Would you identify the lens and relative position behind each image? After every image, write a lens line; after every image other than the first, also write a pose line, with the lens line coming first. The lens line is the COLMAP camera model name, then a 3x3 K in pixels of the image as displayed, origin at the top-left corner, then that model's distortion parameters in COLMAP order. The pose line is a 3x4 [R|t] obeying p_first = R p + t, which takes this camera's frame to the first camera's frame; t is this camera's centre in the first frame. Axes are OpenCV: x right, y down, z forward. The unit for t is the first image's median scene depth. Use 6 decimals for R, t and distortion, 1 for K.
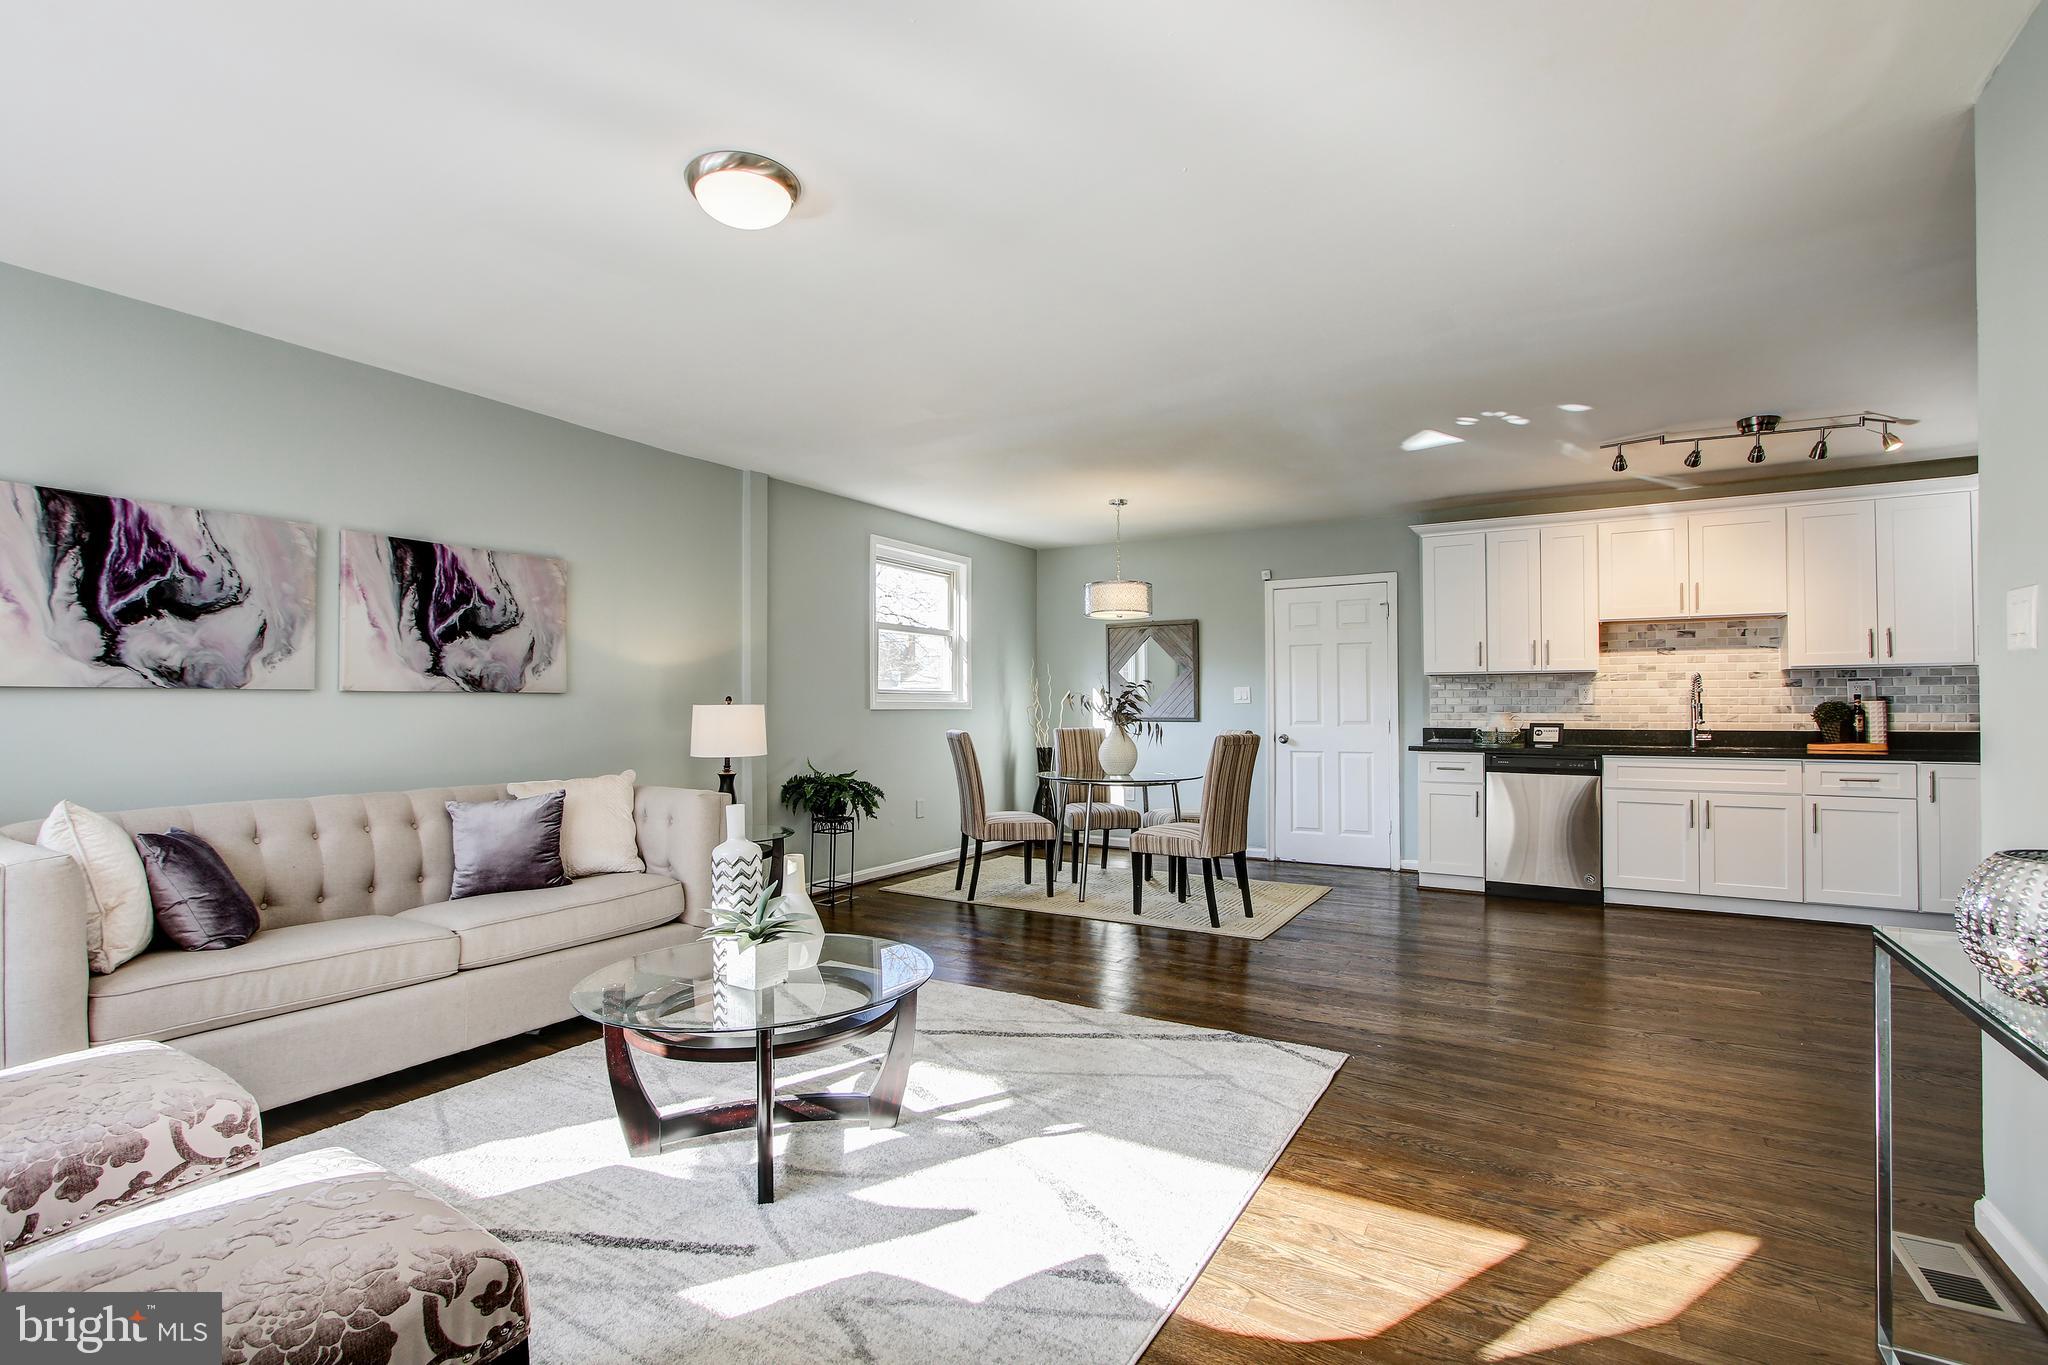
lens RADIAL K [[946.3, 0, 1034.6], [0, 946.3, 692.3], [0, 0, 1]] dist [-0.014520, 0.002257]
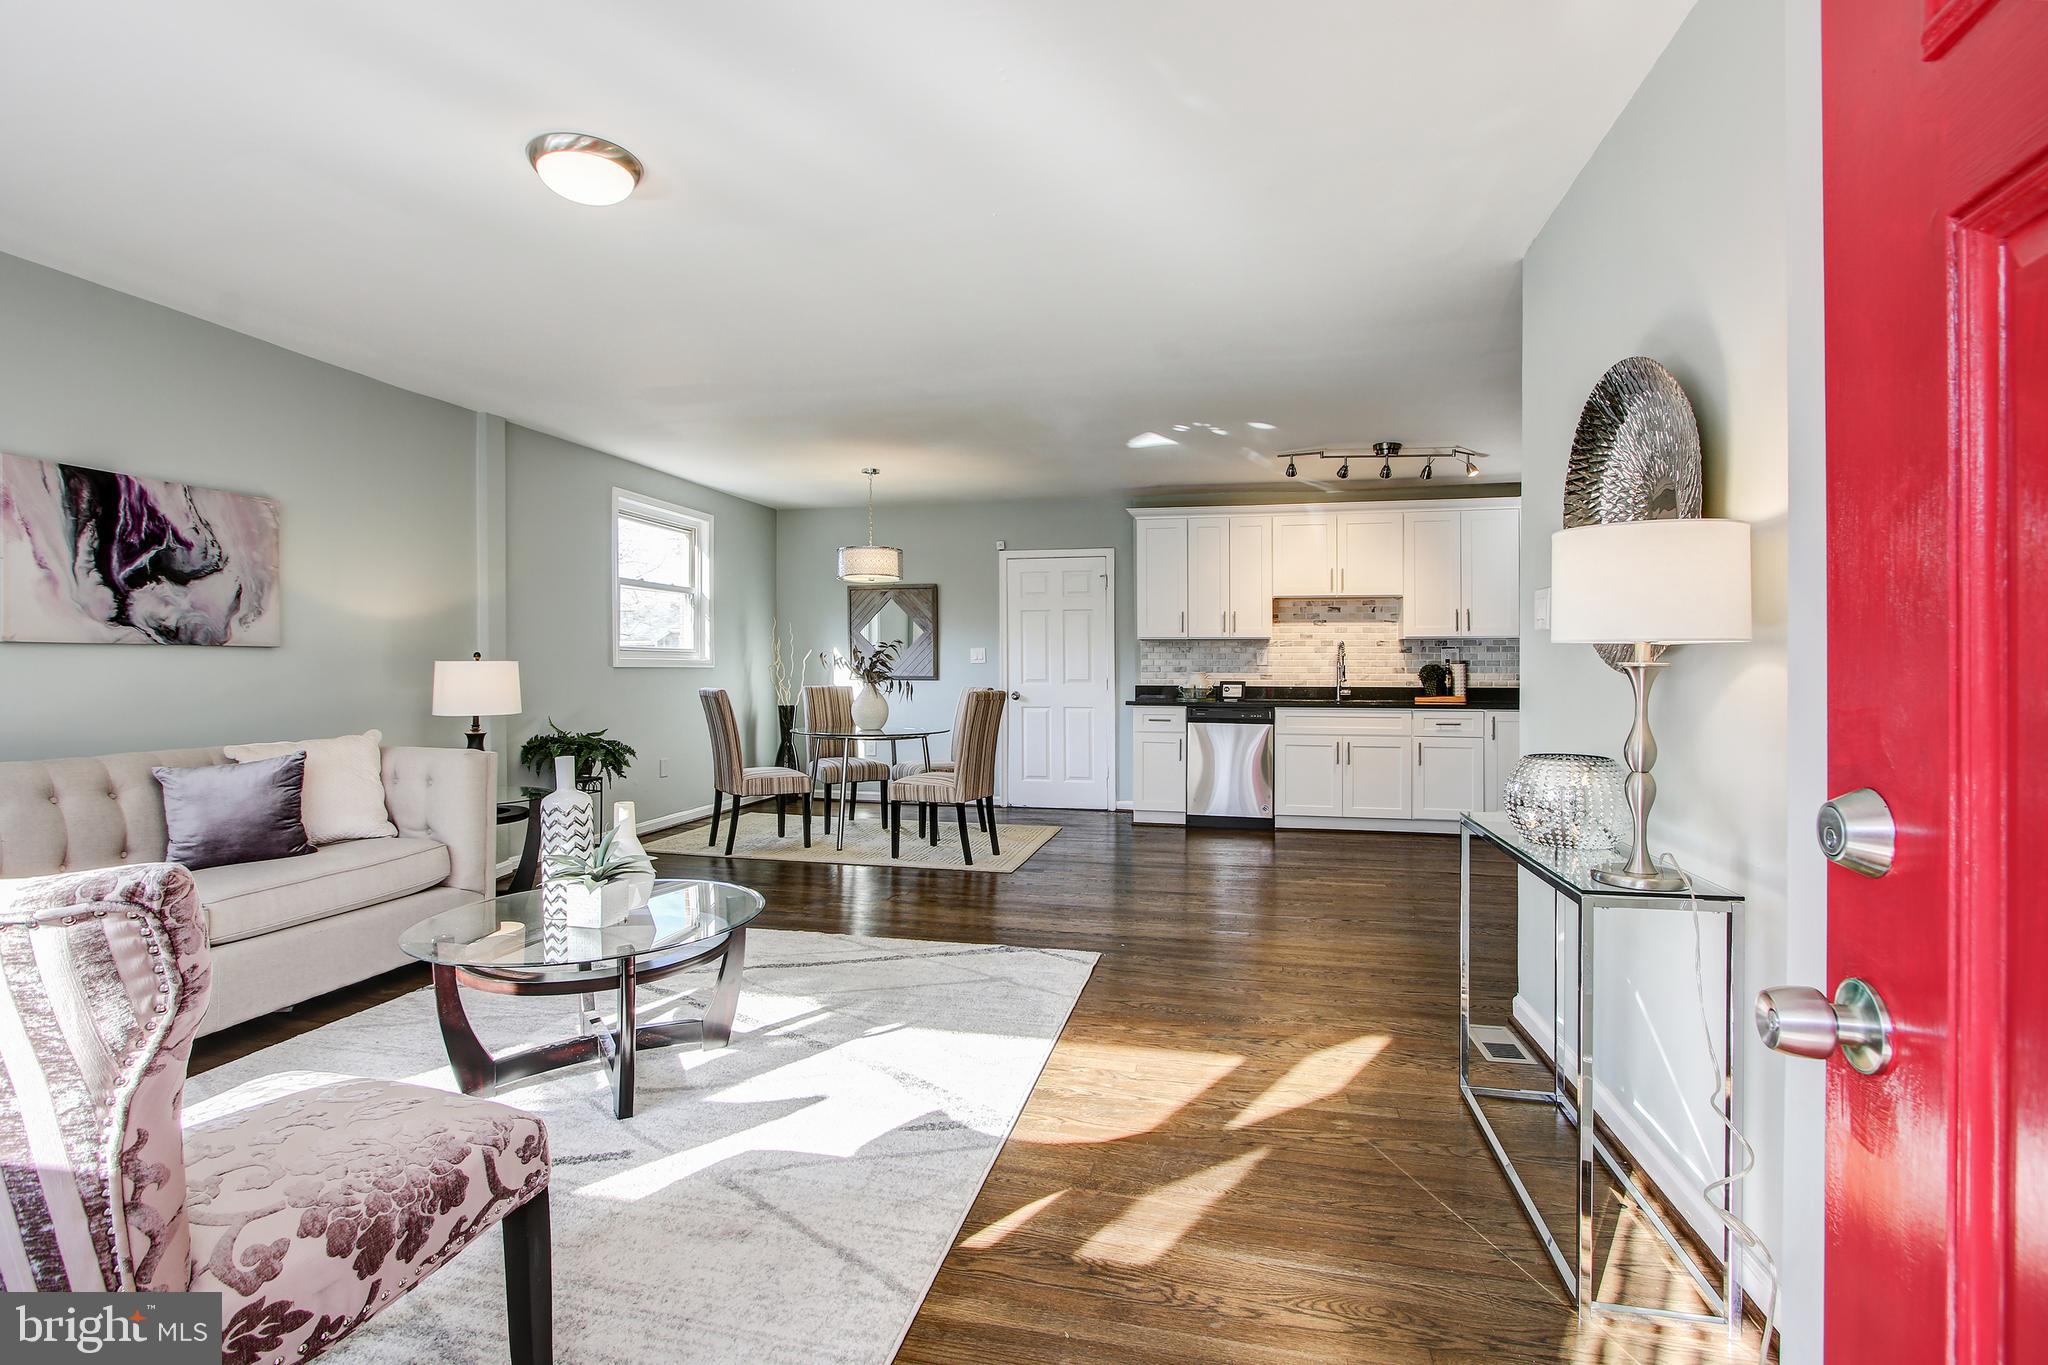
lens RADIAL K [[946.3, 0, 1042.4], [0, 946.3, 660.3], [0, 0, 1]] dist [-0.014520, 0.002257]
pose [[0.949859, 0.006912, 0.312603, -0.070976], [-0.009588, 0.999929, 0.007025, 0.000246], [-0.312532, -0.009670, 0.949858, -0.074584]]
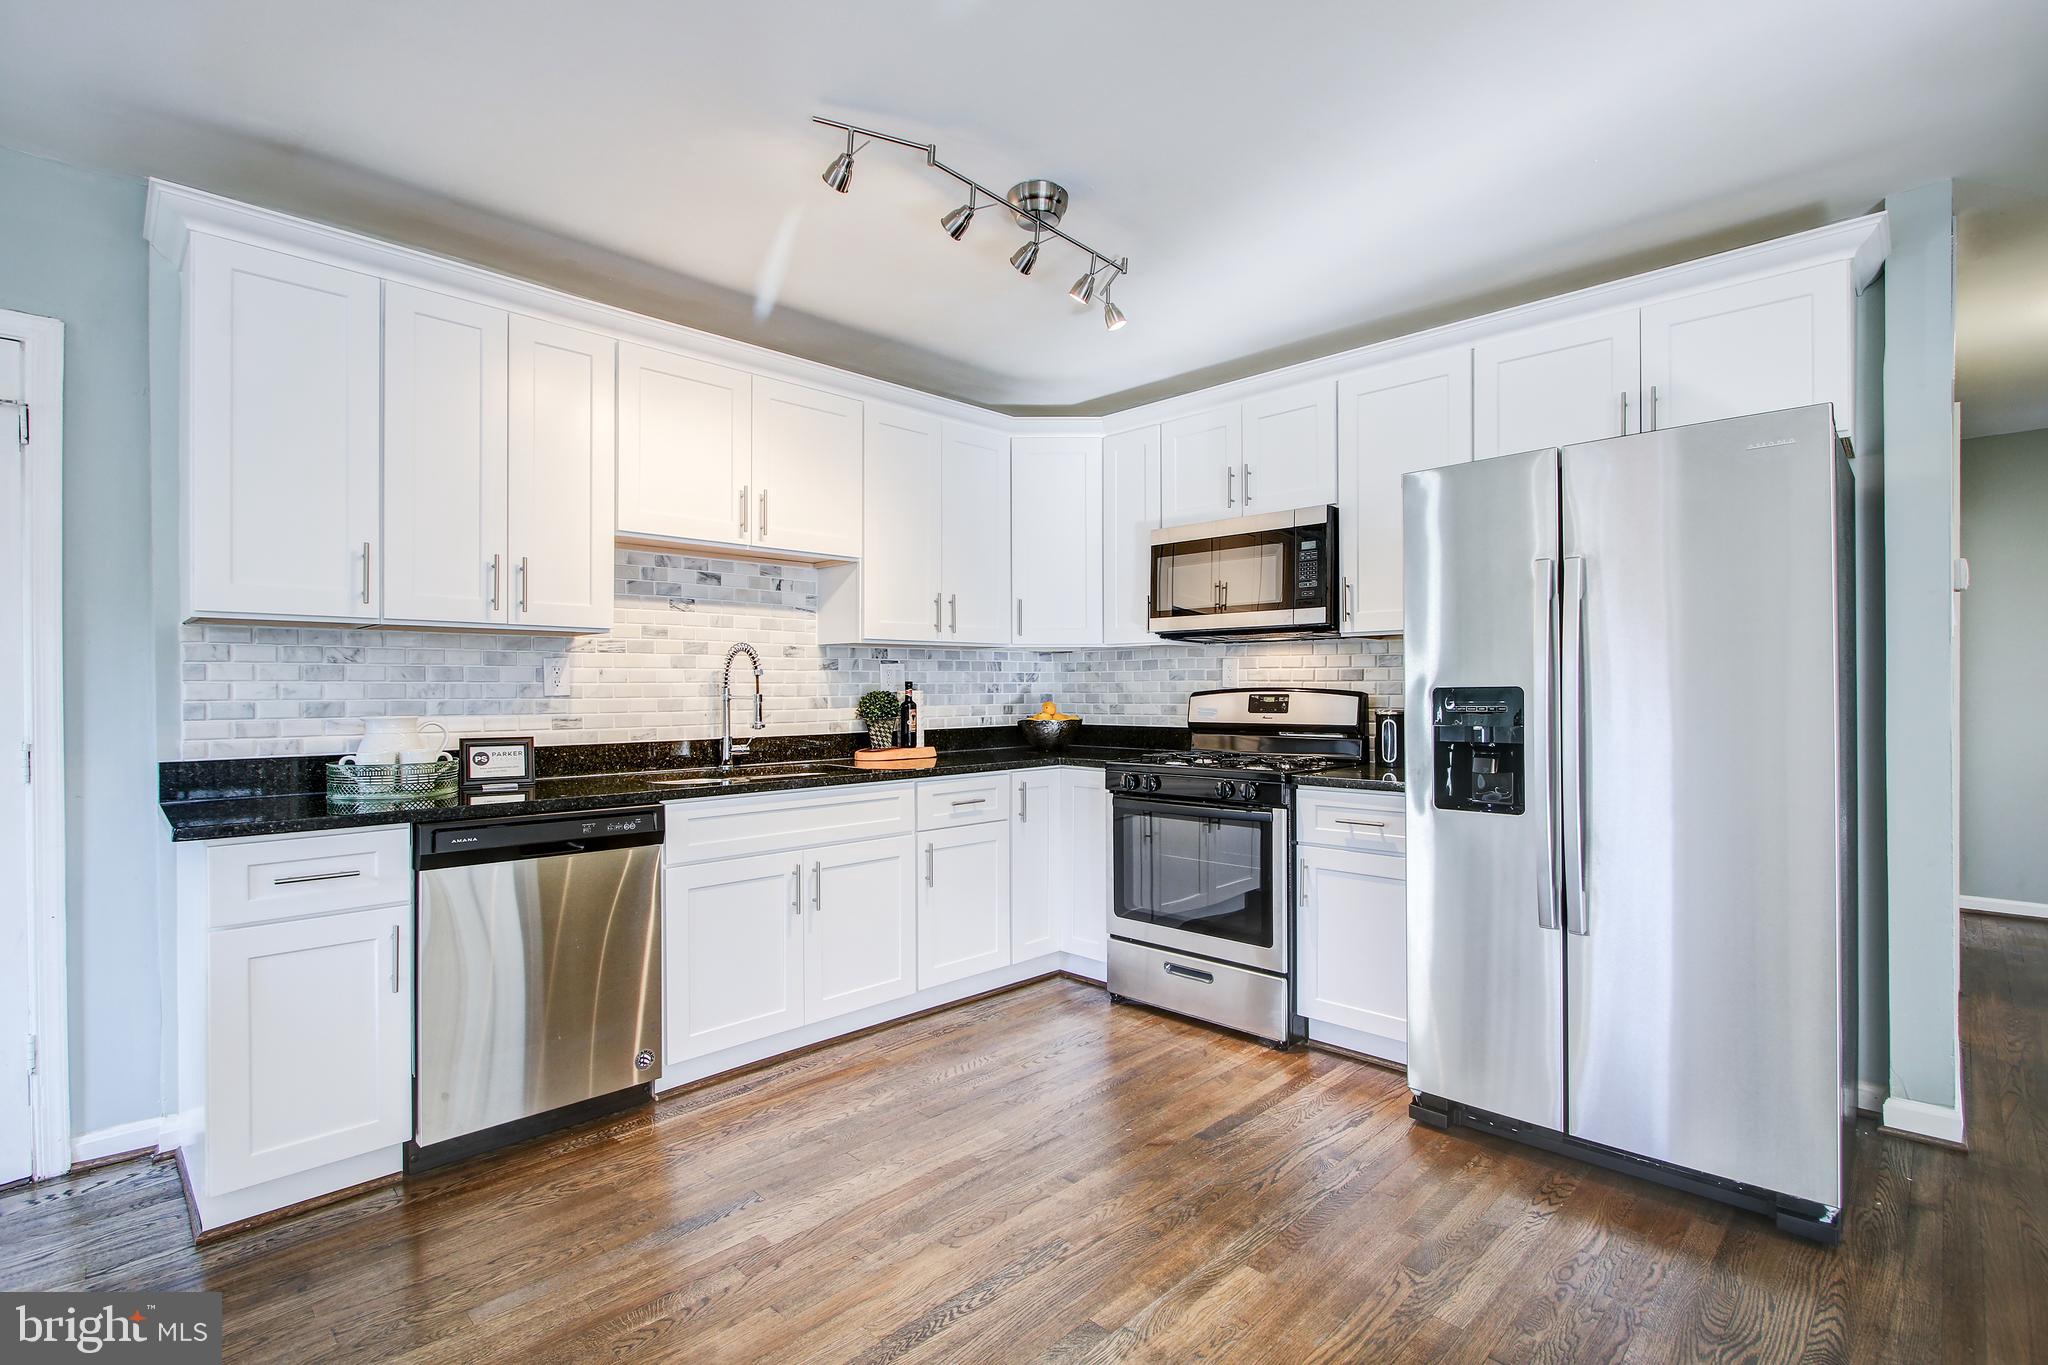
lens RADIAL K [[946.3, 0, 1010.4], [0, 946.3, 685.5], [0, 0, 1]] dist [-0.014520, 0.002257]
pose [[0.258224, 0.006998, 0.966060, 0.187892], [-0.006162, 0.999965, -0.005596, 0.009631], [-0.966066, -0.004508, 0.258258, 0.754789]]
